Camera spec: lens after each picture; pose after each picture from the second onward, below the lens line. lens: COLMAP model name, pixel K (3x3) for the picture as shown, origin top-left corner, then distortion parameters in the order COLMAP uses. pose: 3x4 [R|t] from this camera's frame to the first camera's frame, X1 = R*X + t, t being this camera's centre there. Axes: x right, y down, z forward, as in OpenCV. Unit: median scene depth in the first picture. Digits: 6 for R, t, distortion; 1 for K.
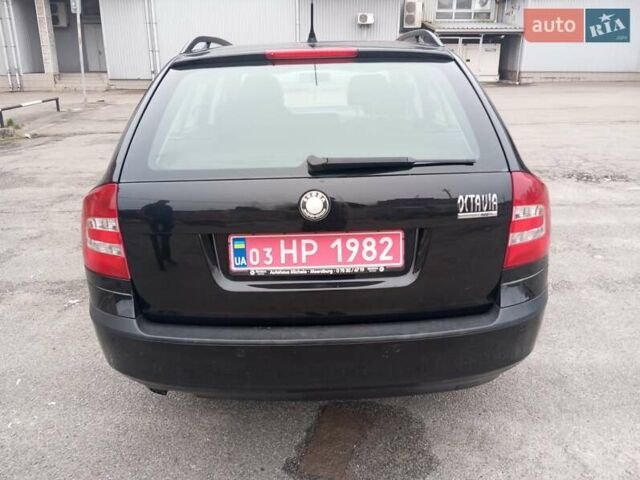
lens RADIAL K [[517.2, 0, 321.1], [0, 517.2, 230.6], [0, 0, 1]] dist [0.054076, -0.116817]
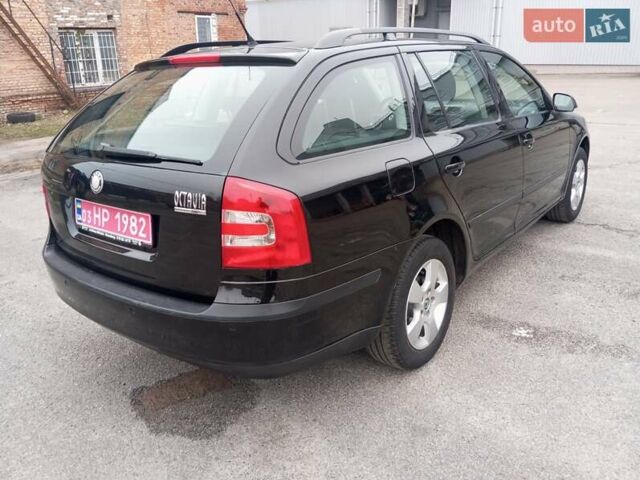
lens RADIAL K [[517.2, 0, 321.1], [0, 517.2, 230.6], [0, 0, 1]] dist [0.054076, -0.116817]
pose [[0.790176, 0.181000, -0.585543, 1.154587], [-0.165174, 0.982937, 0.080943, -0.122495], [0.590203, 0.032757, 0.806590, 0.278823]]
